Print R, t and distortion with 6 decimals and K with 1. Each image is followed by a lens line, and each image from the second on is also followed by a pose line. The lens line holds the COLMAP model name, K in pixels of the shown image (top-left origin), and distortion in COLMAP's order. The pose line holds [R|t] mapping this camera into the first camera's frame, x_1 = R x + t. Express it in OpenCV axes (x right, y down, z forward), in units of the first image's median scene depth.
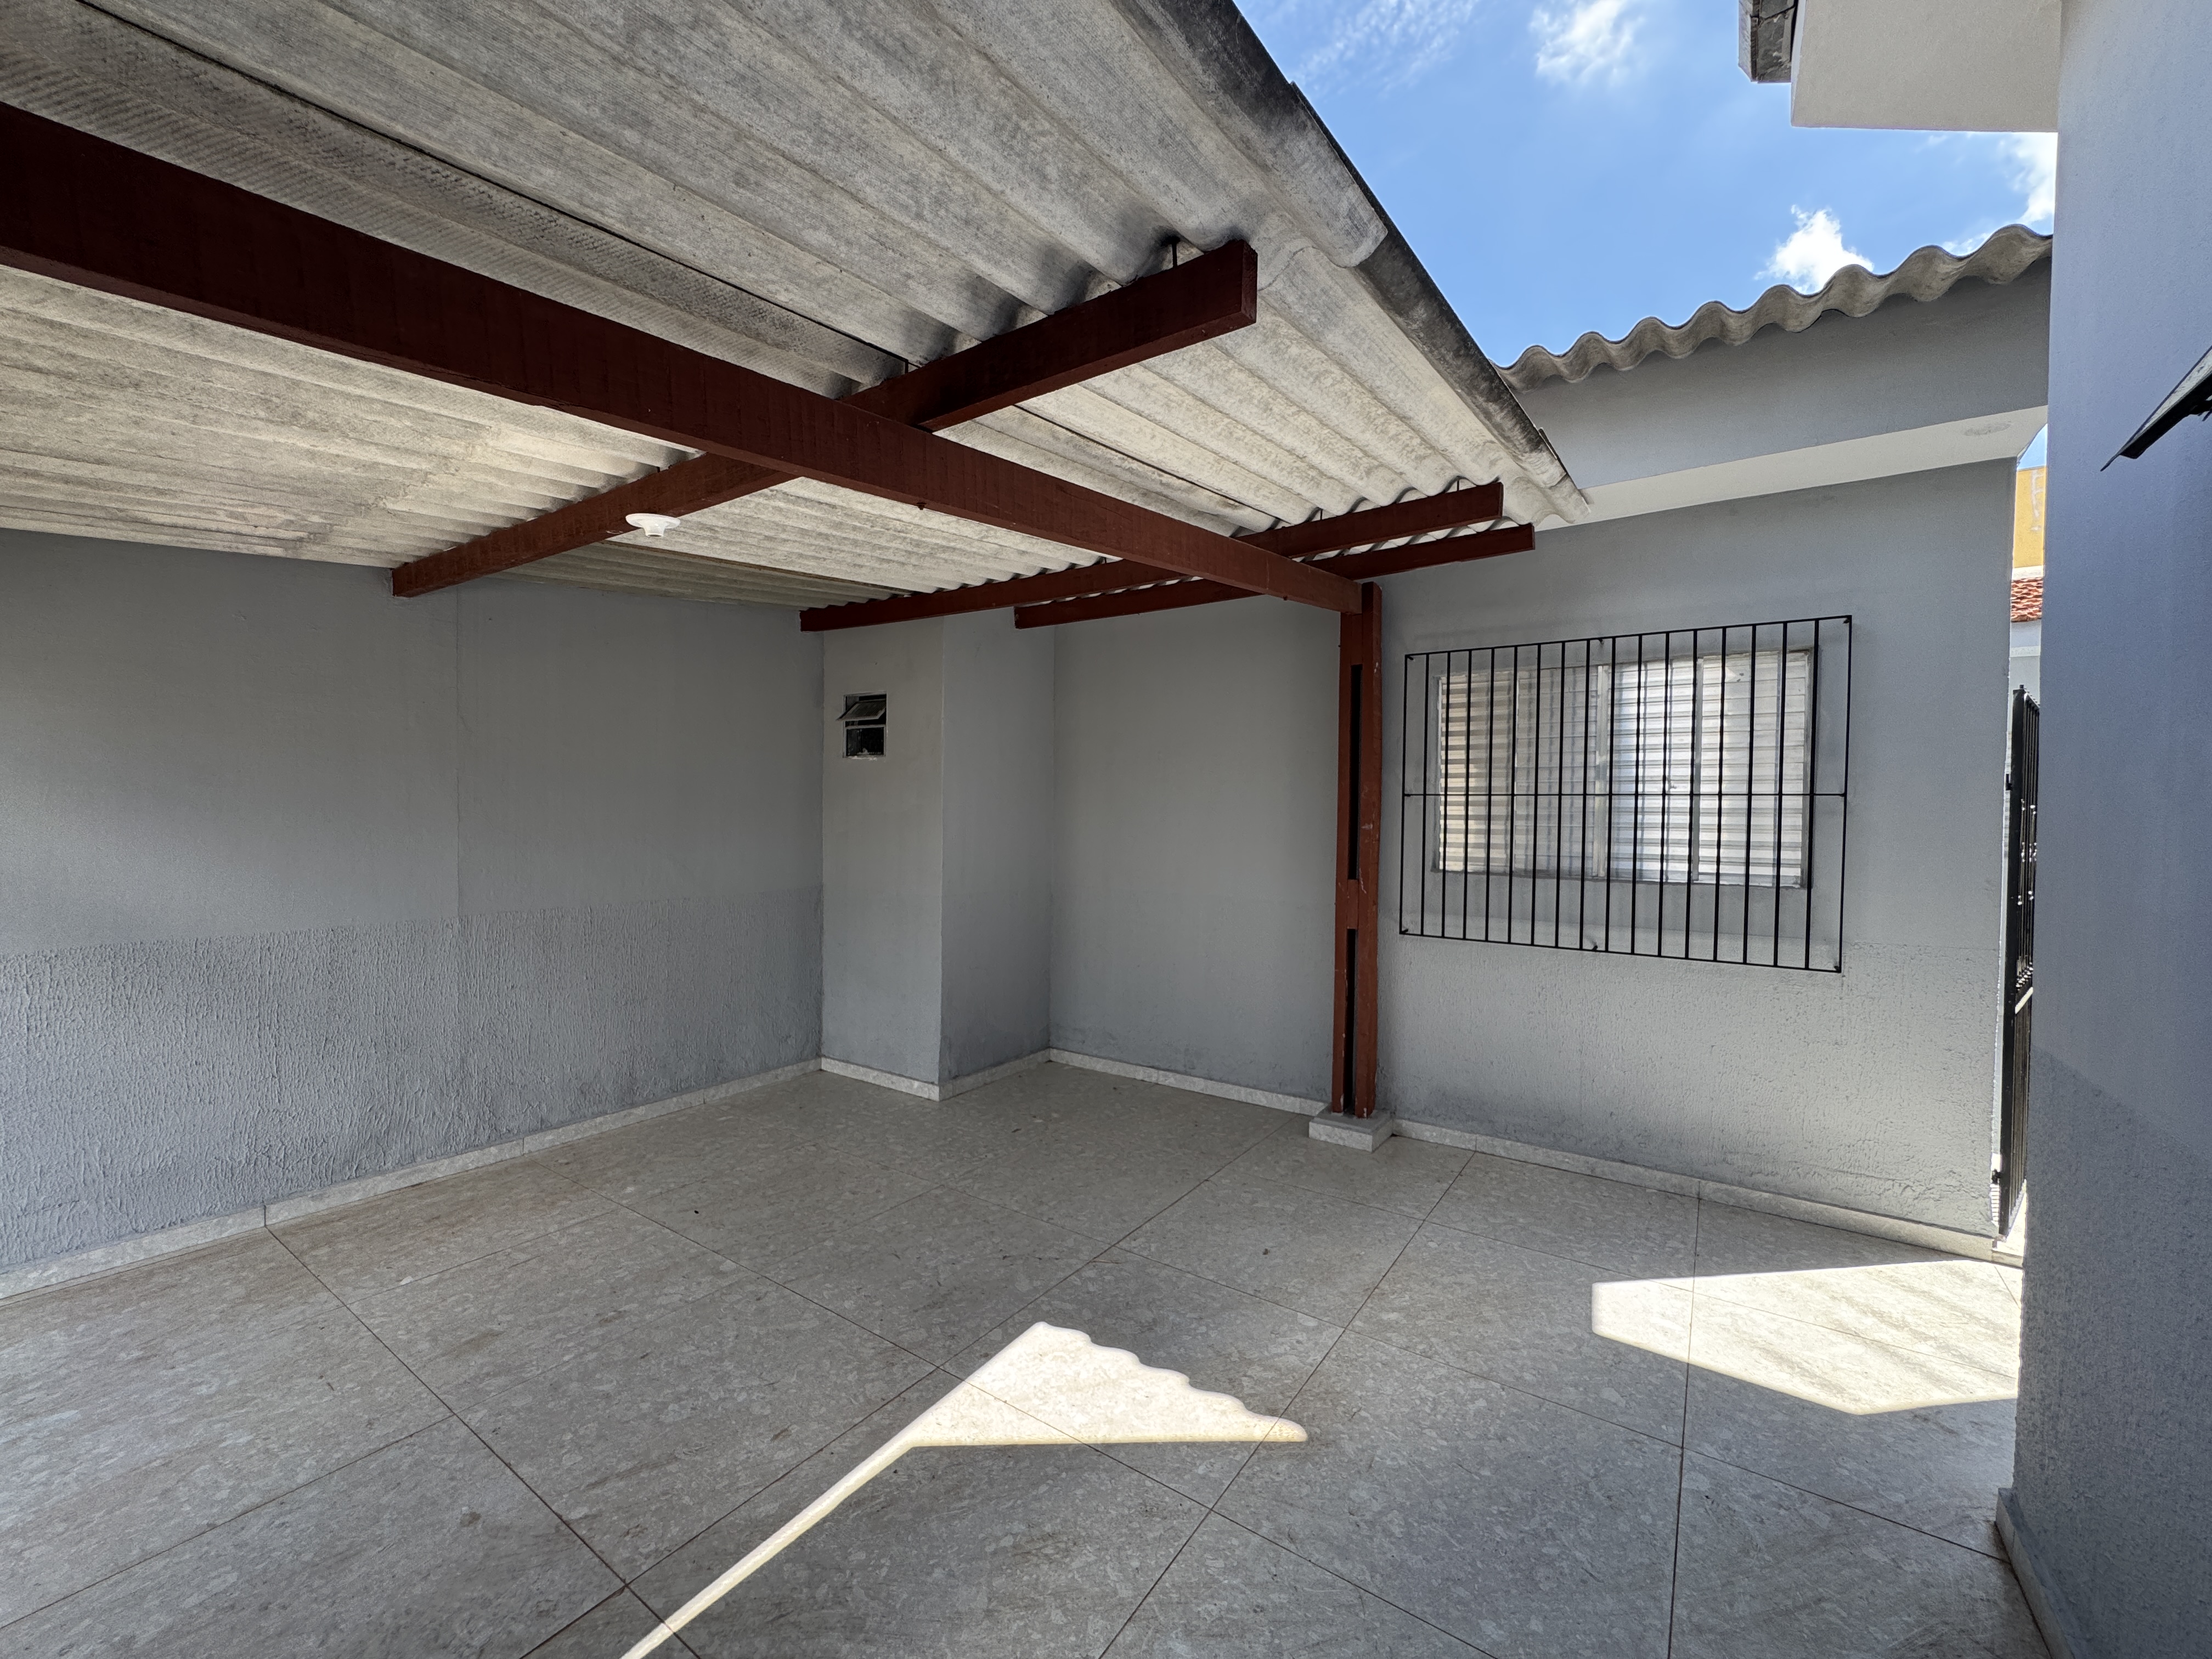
lens RADIAL K [[888.6, 0, 1103.1], [0, 888.6, 830.8], [0, 0, 1]] dist [-0.005417, 0.000797]
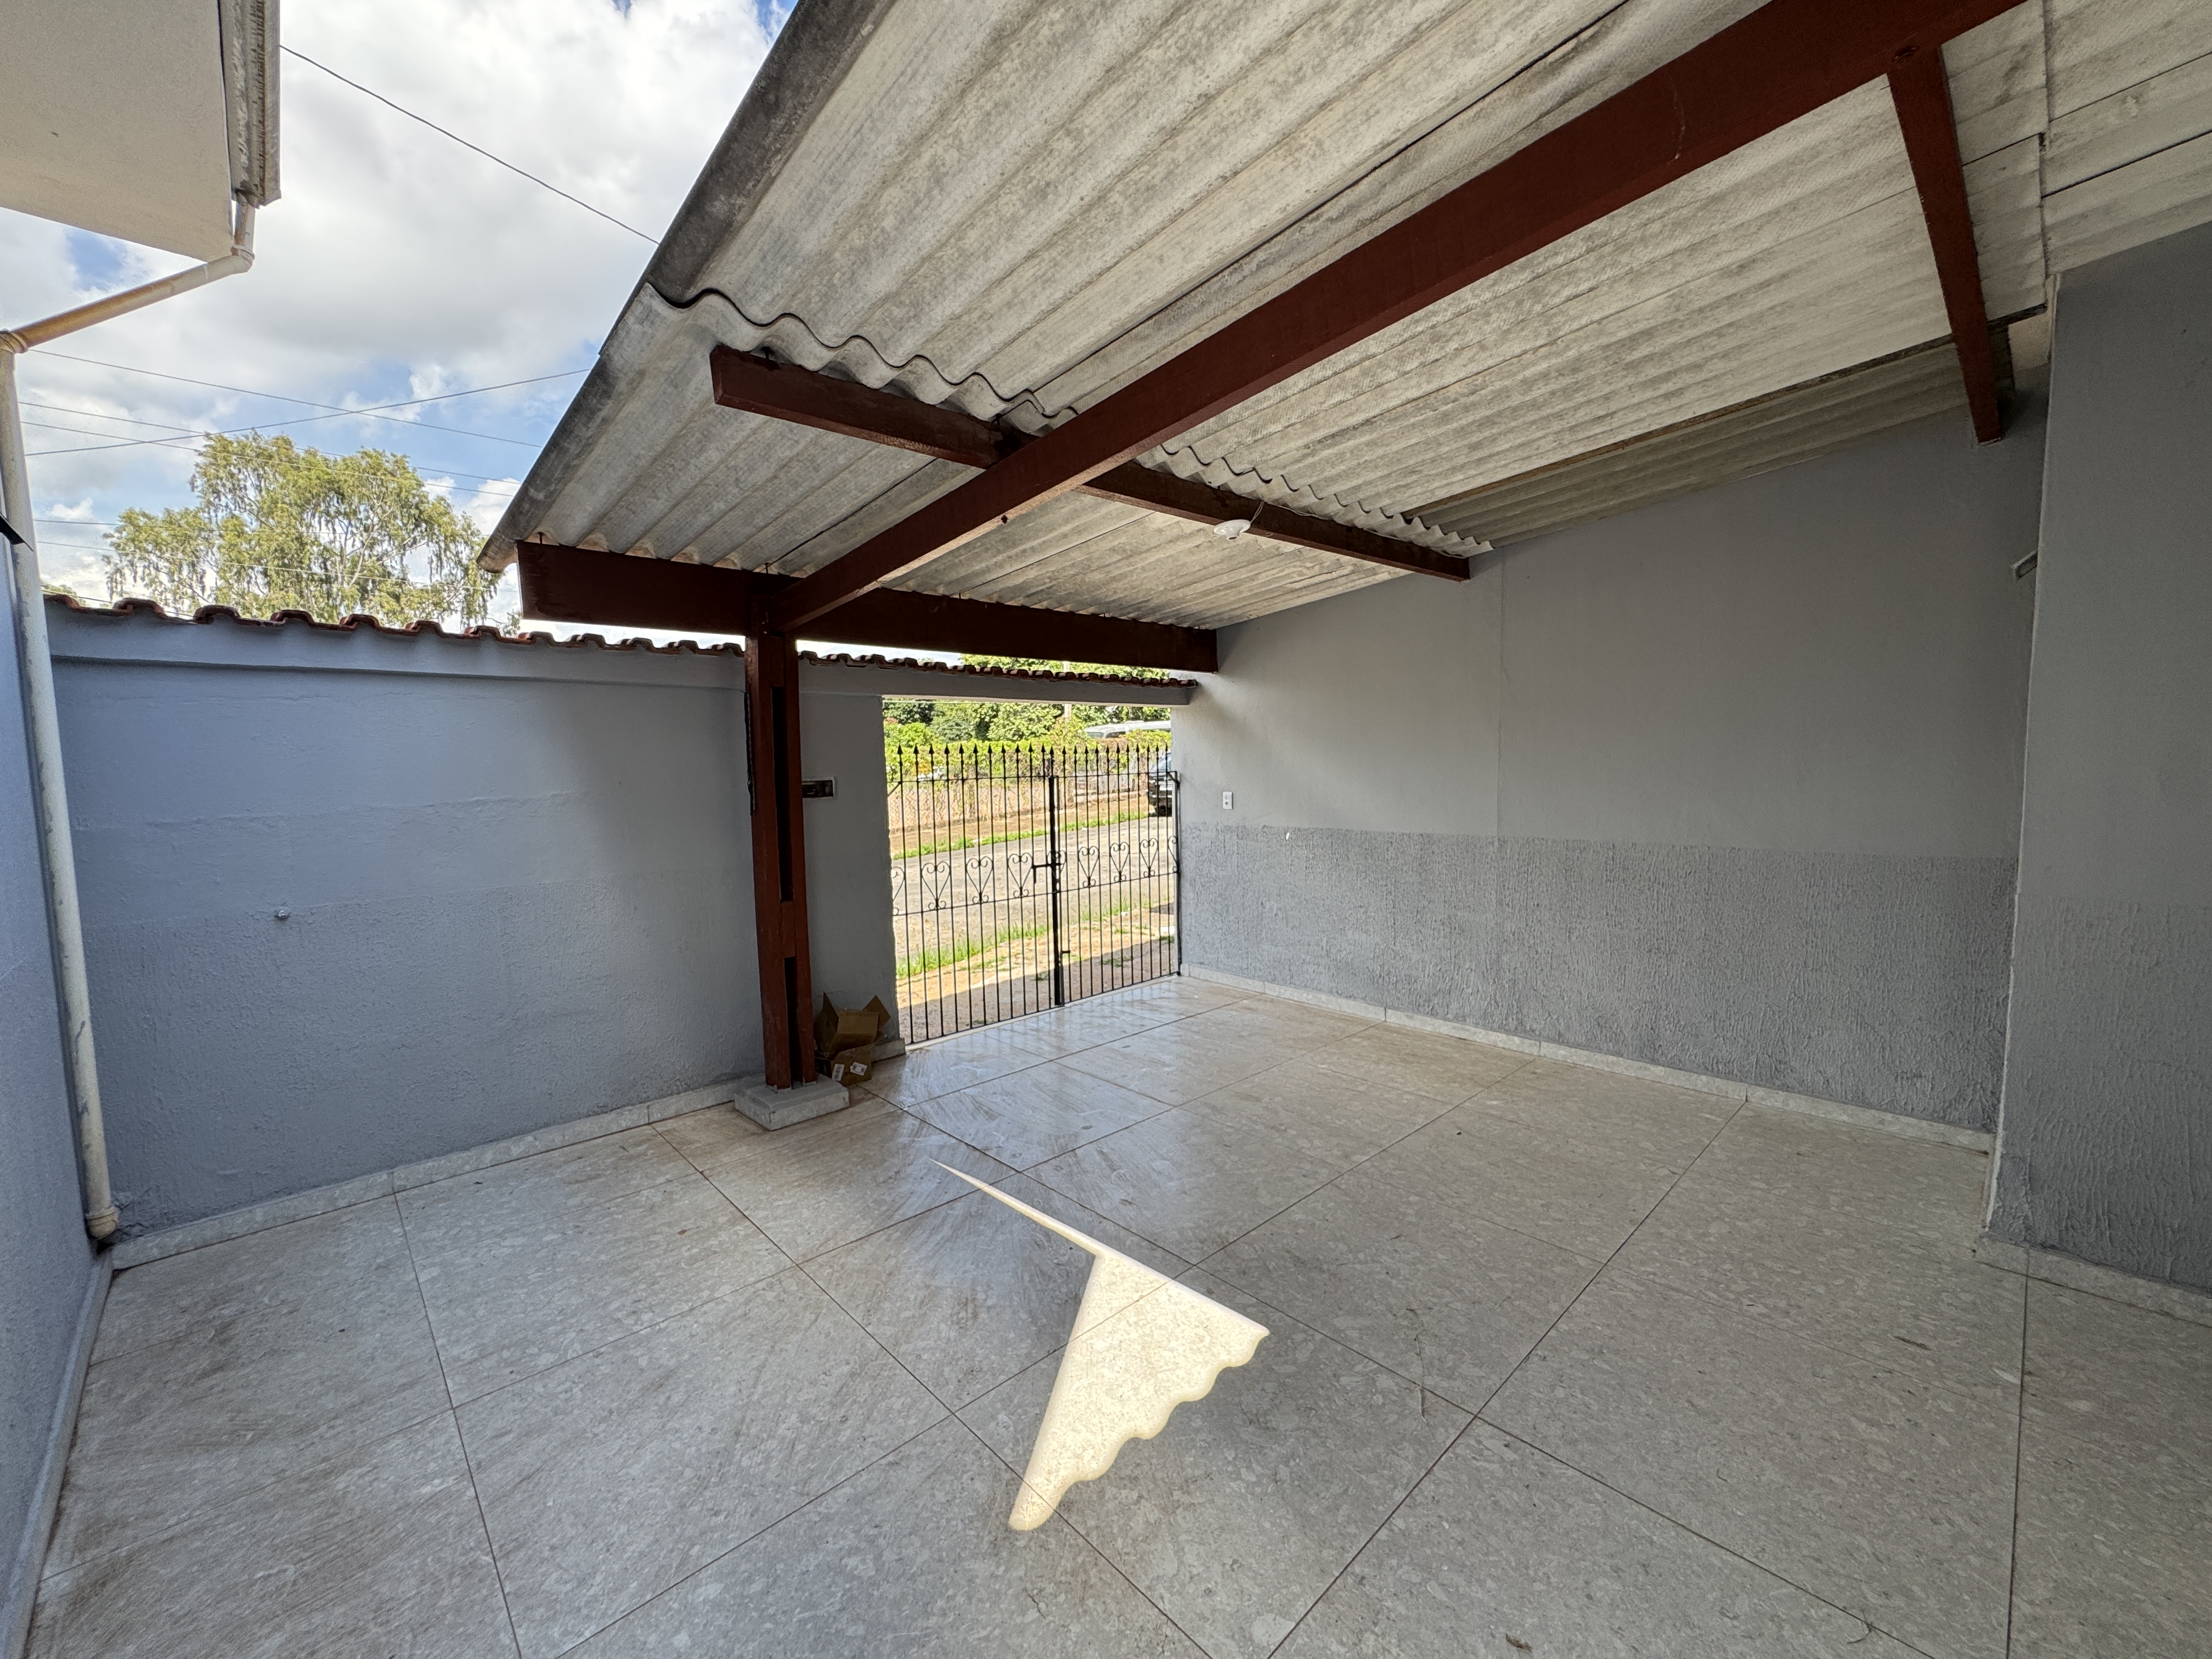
lens RADIAL K [[888.6, 0, 1104.5], [0, 888.6, 829.3], [0, 0, 1]] dist [-0.005417, 0.000797]
pose [[-0.209438, 0.074101, -0.975010, 0.673718], [-0.004178, 0.997047, 0.076674, -0.003529], [0.977813, 0.020132, -0.208510, 0.879664]]
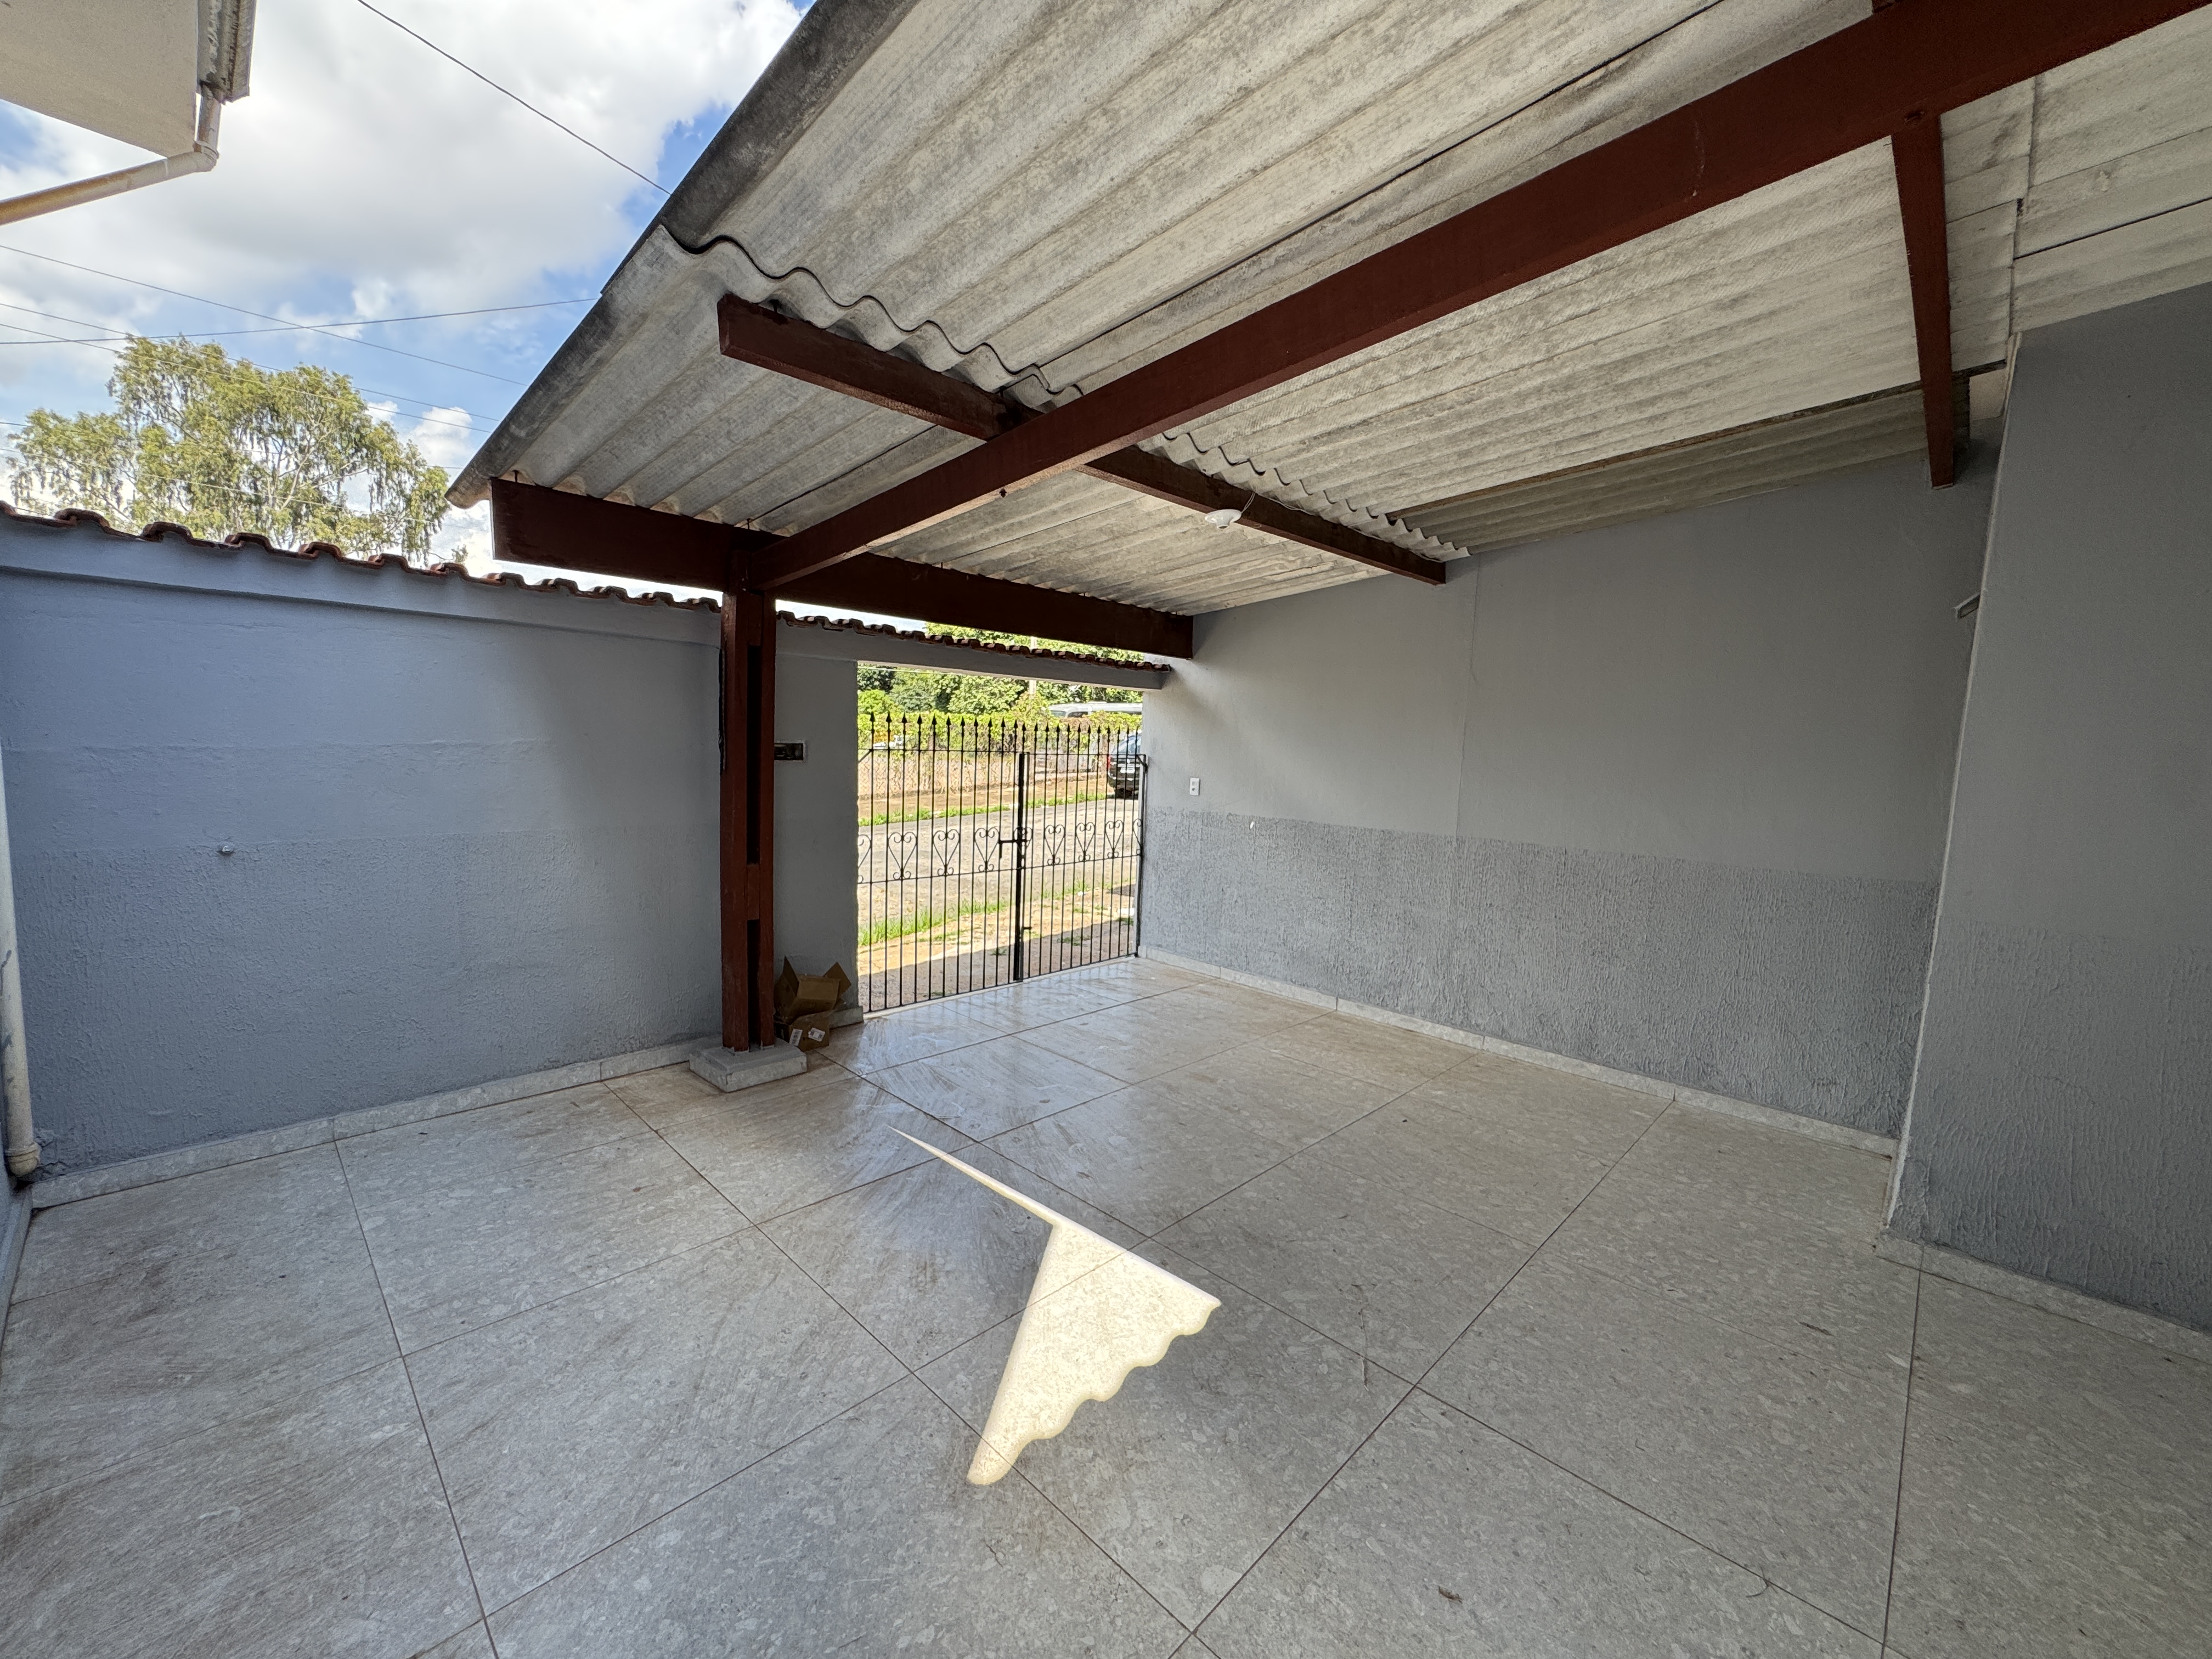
lens RADIAL K [[888.6, 0, 1104.5], [0, 888.6, 829.5], [0, 0, 1]] dist [-0.005417, 0.000797]
pose [[-0.164012, 0.085849, -0.982716, 0.688255], [-0.062738, 0.993281, 0.097243, -0.002859], [0.984461, 0.077603, -0.157524, 0.857900]]
